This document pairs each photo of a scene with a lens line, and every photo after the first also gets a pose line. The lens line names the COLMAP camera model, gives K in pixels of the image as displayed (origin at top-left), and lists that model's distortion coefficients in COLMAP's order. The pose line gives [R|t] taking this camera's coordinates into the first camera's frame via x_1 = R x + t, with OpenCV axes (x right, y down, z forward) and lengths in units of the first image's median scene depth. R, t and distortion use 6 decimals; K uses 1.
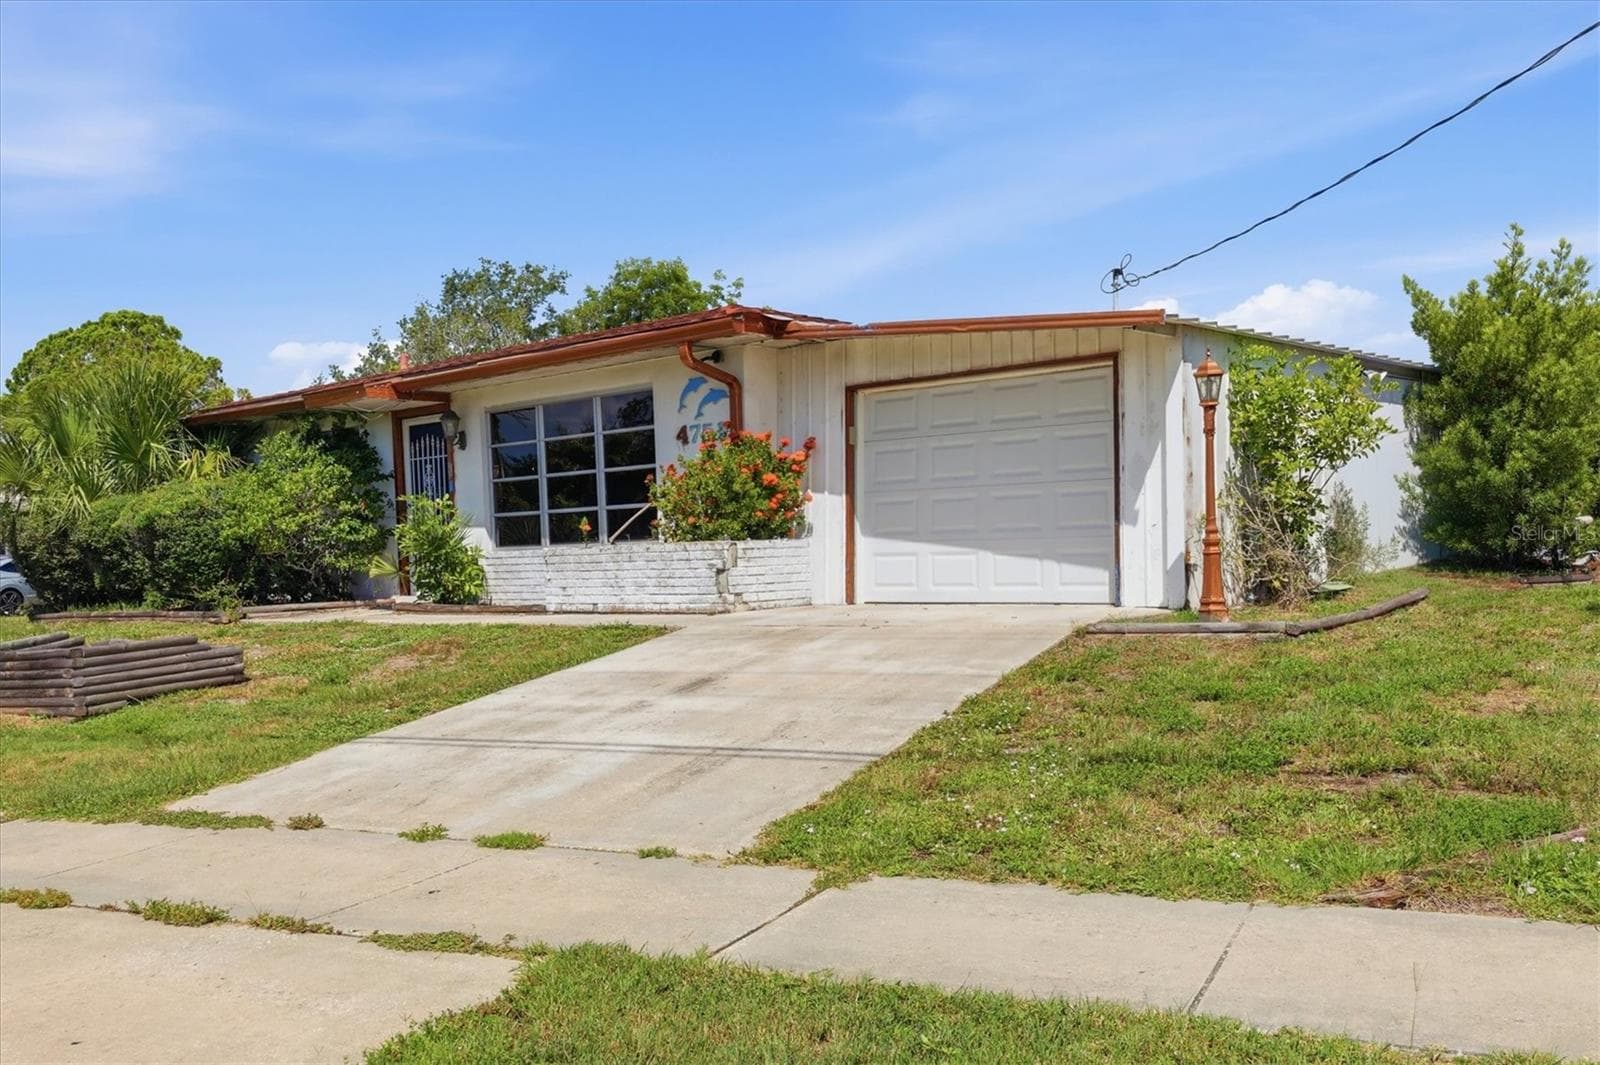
lens RADIAL K [[1487.9, 0, 796.9], [0, 1487.9, 641.2], [0, 0, 1]] dist [0.018025, 0.009788]
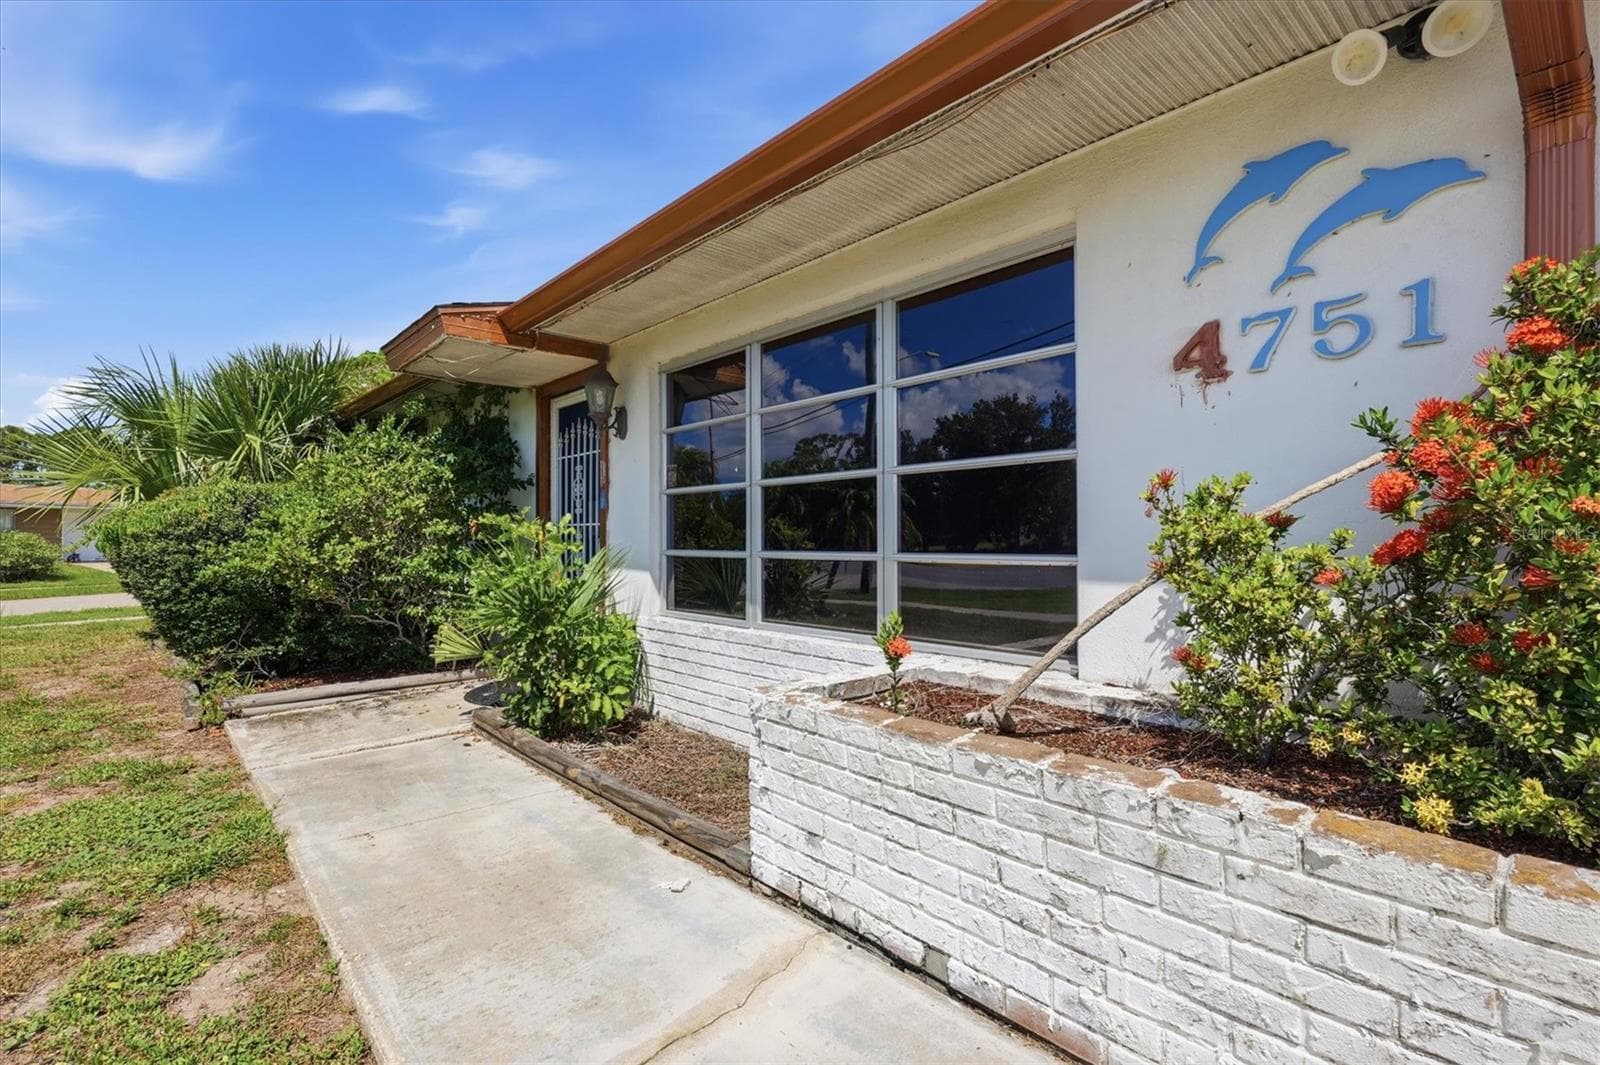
lens RADIAL K [[752.0, 0, 794.8], [0, 752.0, 537.8], [0, 0, 1]] dist [0.000549, 0.000450]
pose [[0.993568, 0.031670, -0.108714, -0.134251], [-0.038232, 0.997536, -0.058819, -0.081314], [0.106583, 0.062597, 0.992331, 0.781618]]
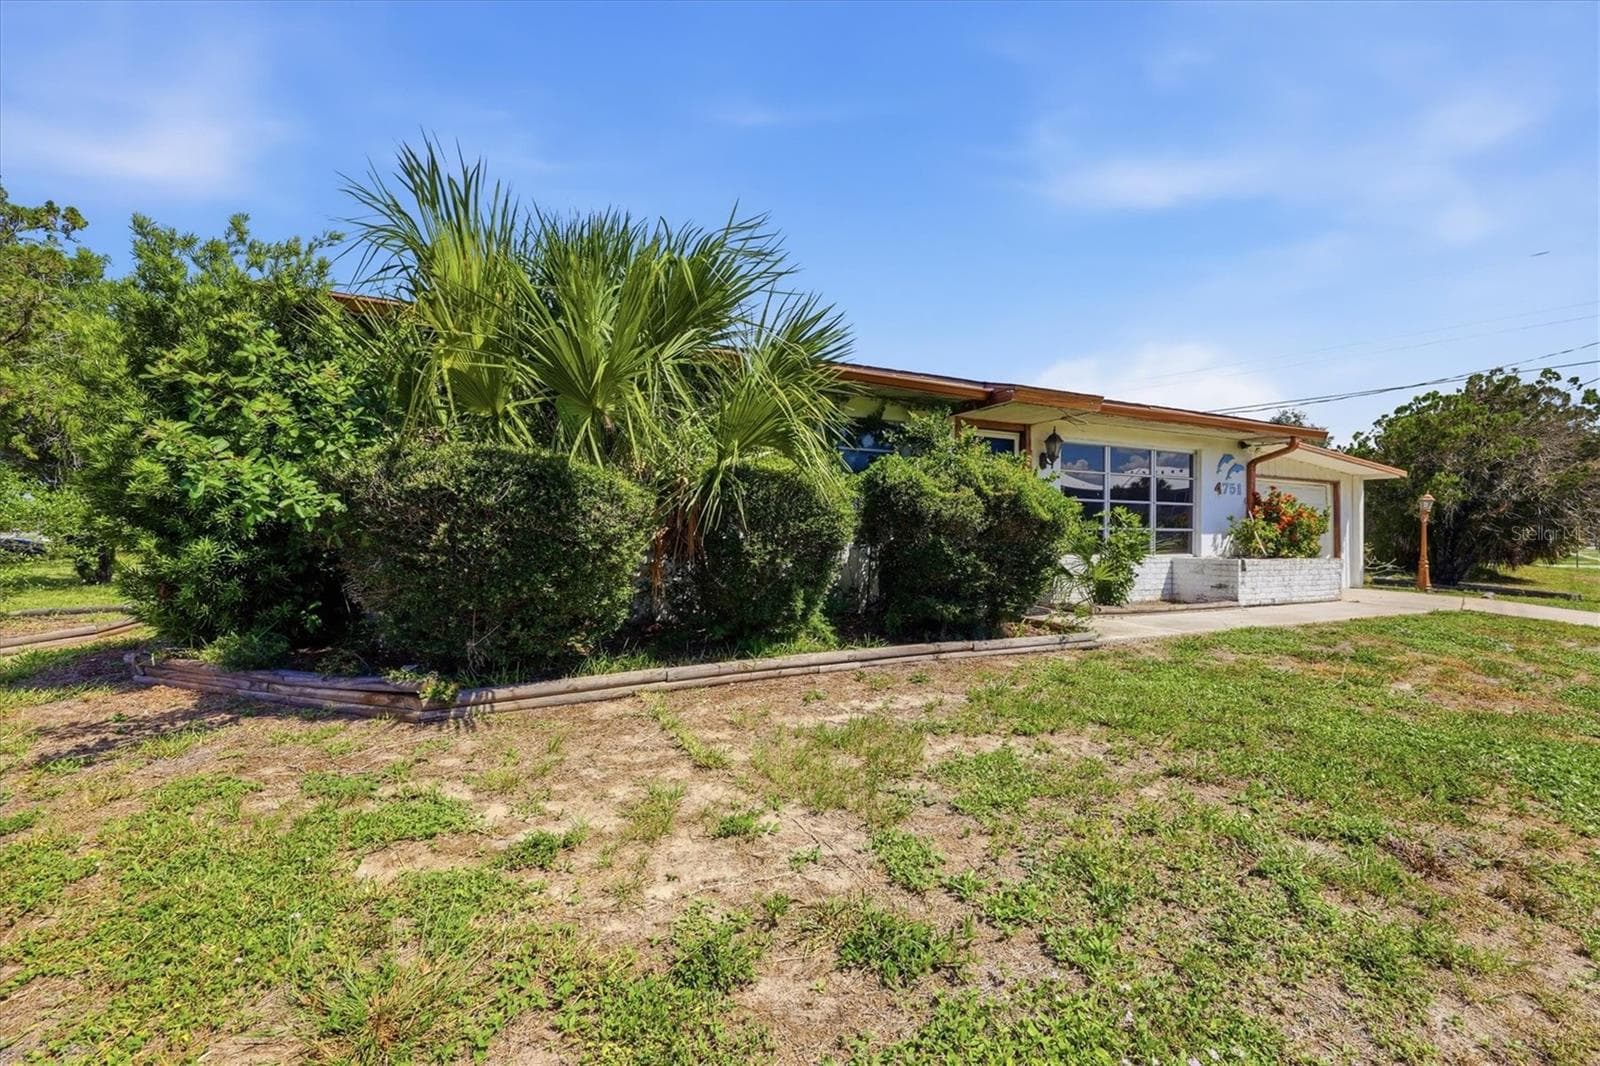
lens RADIAL K [[636.8, 0, 800.0], [0, 636.8, 533.0], [0, 0, 1]] dist [0.000909, 0.000154]
pose [[0.386178, 0.039219, 0.921590, -0.812972], [0.033446, 0.997843, -0.056479, -0.063267], [-0.921818, 0.052634, 0.384034, 1.077421]]
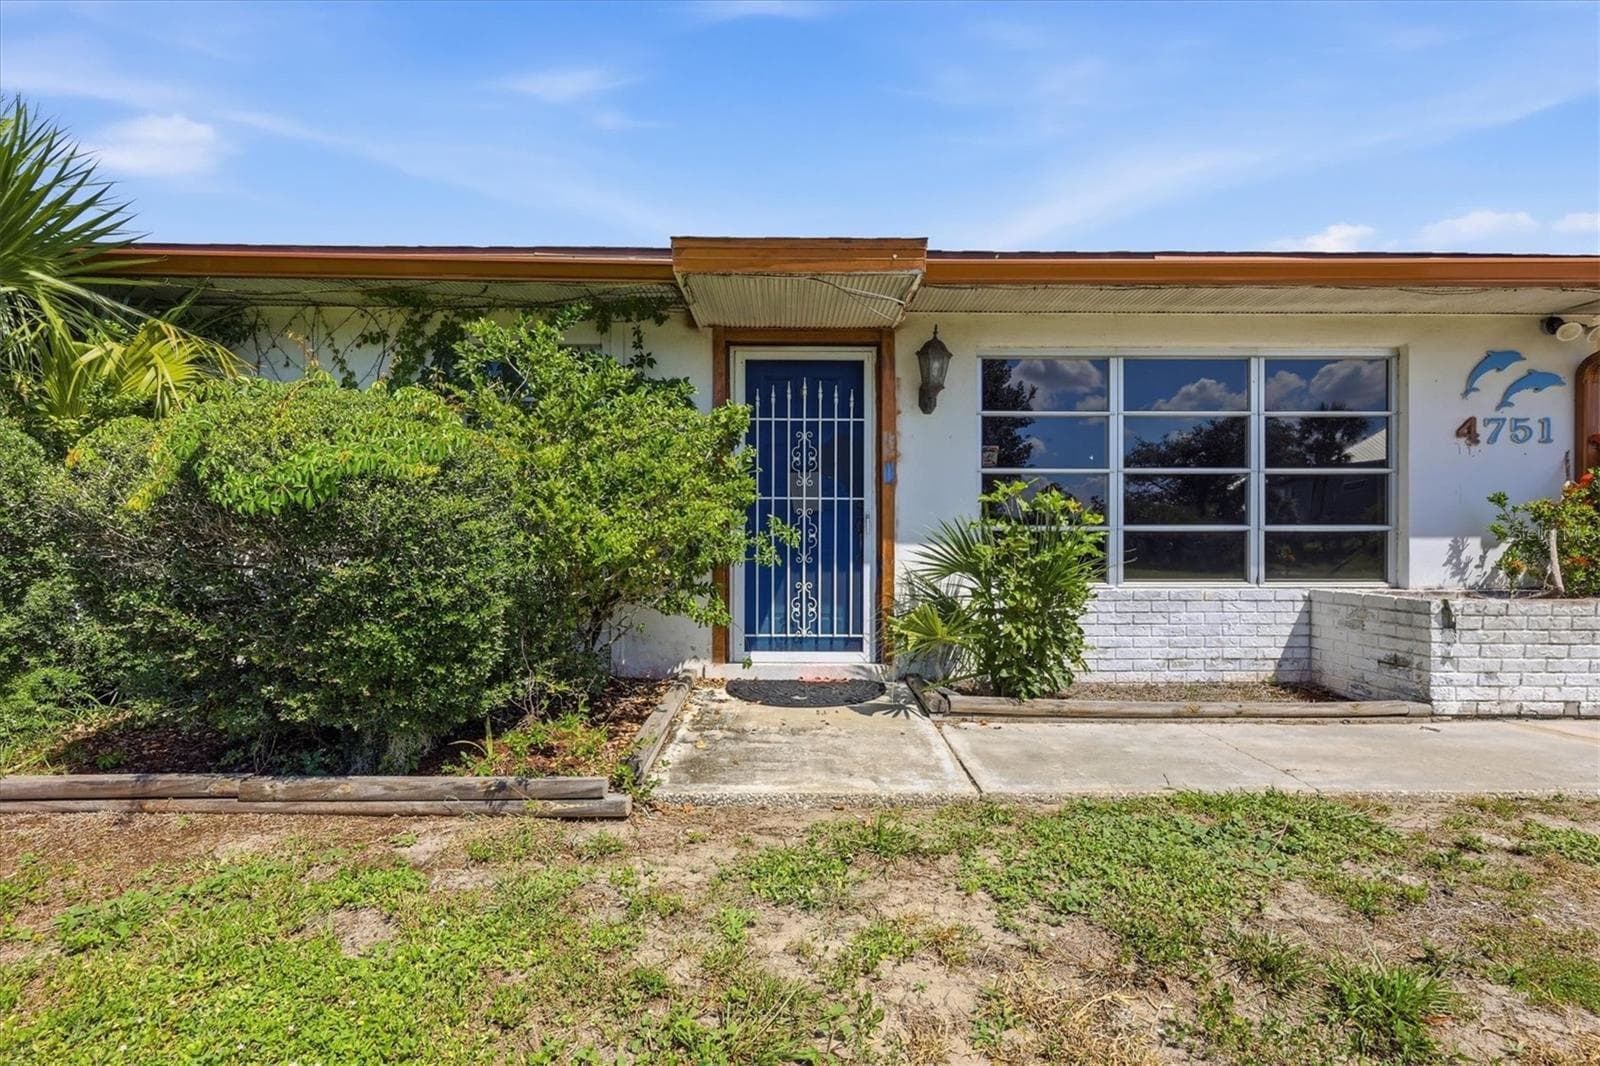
lens RADIAL K [[752.0, 0, 794.8], [0, 752.0, 538.3], [0, 0, 1]] dist [0.000549, 0.000450]
pose [[0.729580, 0.034749, 0.683012, -0.502358], [0.015739, 0.997591, -0.067565, -0.066045], [-0.683714, 0.060044, 0.727276, 0.900698]]
